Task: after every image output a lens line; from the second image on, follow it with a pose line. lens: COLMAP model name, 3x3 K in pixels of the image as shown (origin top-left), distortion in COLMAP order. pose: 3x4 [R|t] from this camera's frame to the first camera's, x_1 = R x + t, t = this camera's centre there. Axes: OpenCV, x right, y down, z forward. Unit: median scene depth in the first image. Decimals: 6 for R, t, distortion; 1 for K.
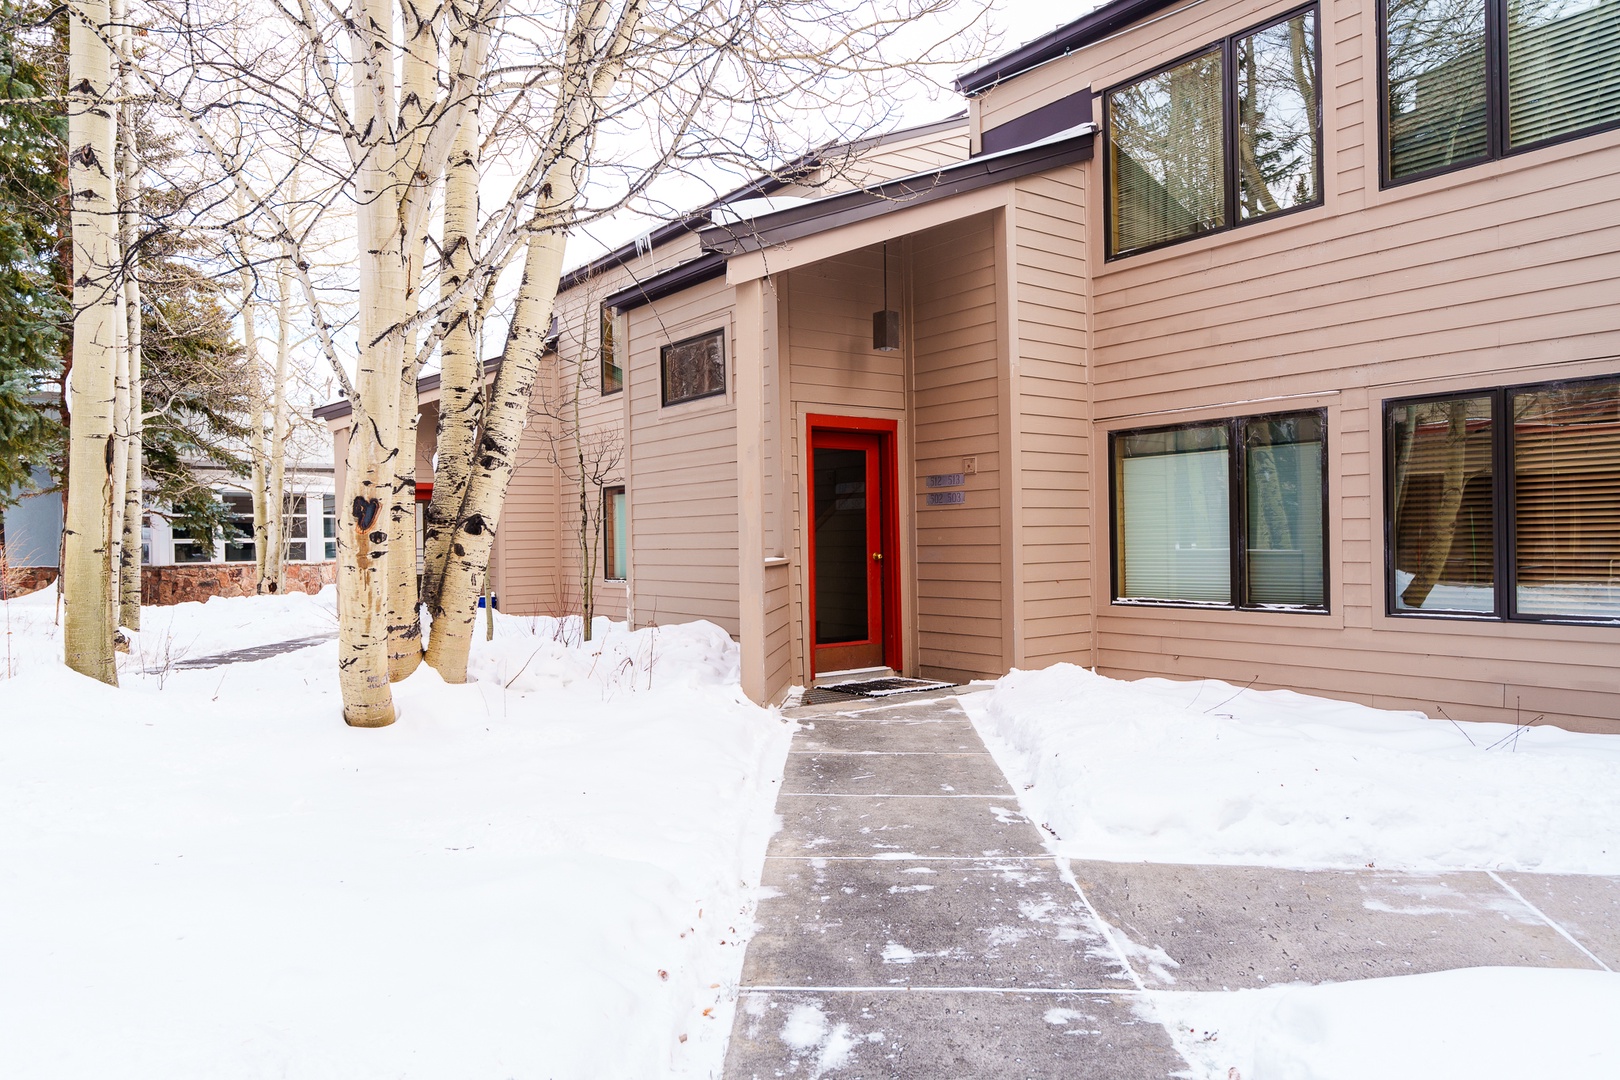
lens RADIAL K [[1089.5, 0, 807.8], [0, 1089.5, 546.7], [0, 0, 1]] dist [0.000335, 0.002640]
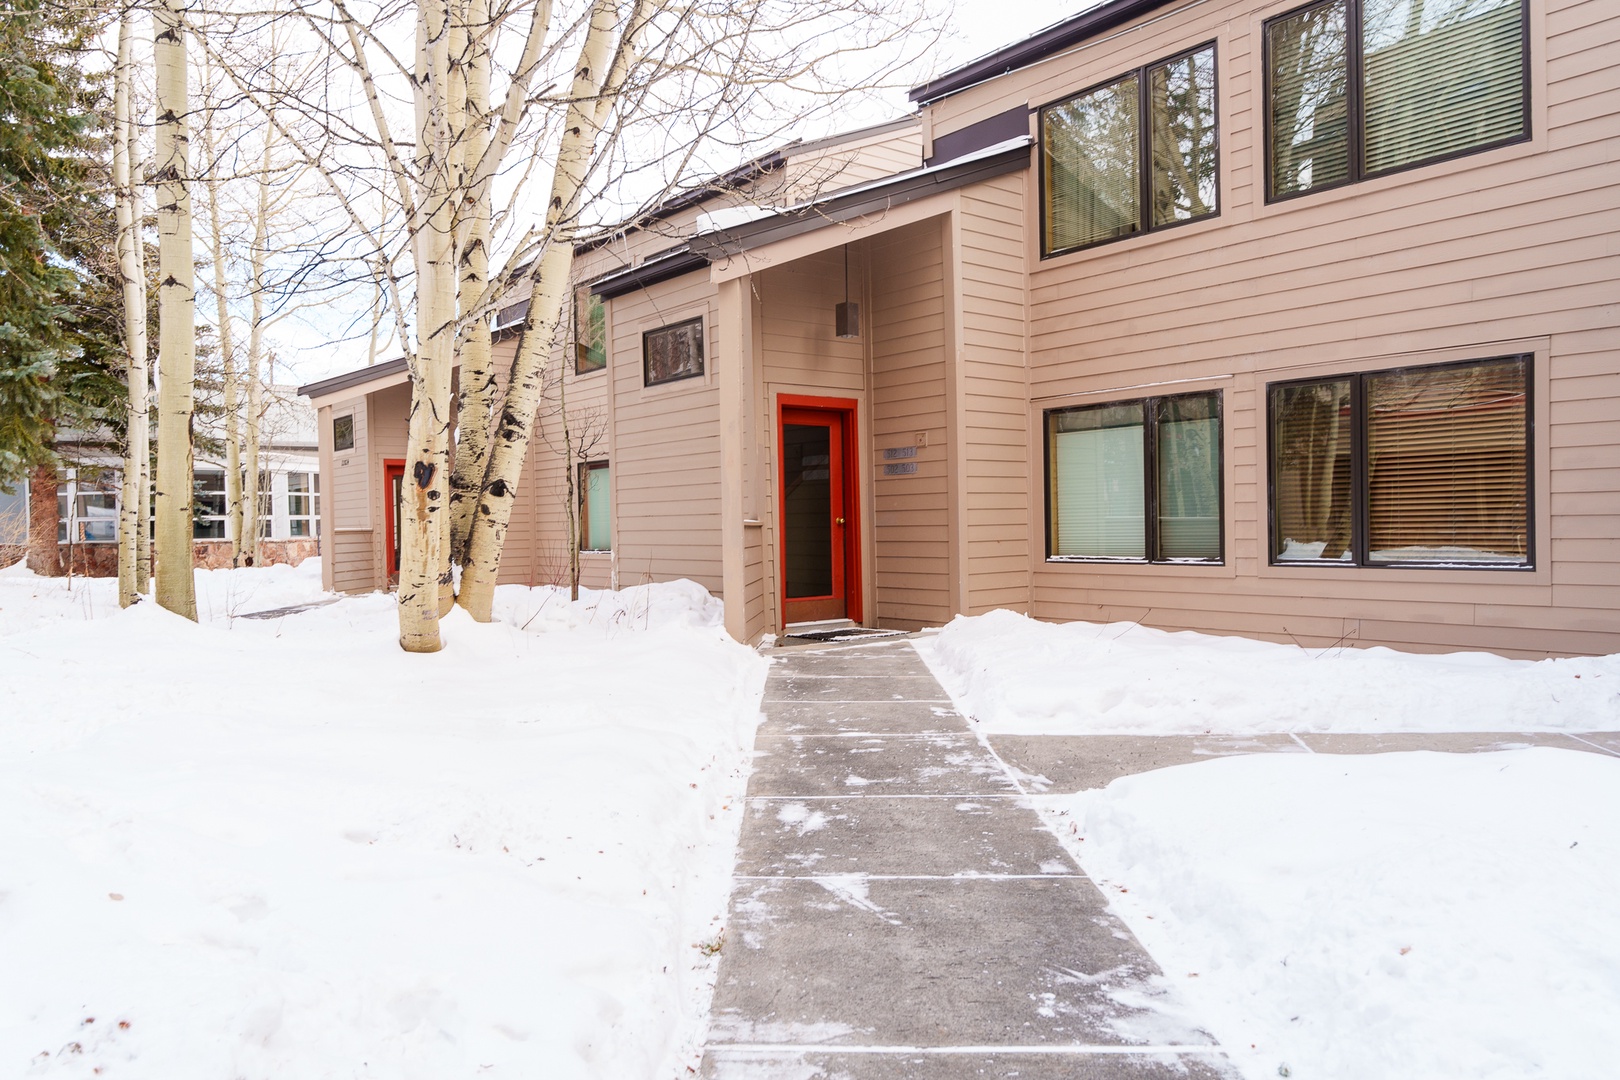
lens RADIAL K [[1089.5, 0, 814.4], [0, 1089.5, 532.1], [0, 0, 1]] dist [0.000335, 0.002640]
pose [[0.999166, -0.003552, 0.040666, -0.010949], [0.003296, 0.999974, 0.006361, 0.017504], [-0.040687, -0.006222, 0.999153, -0.158736]]
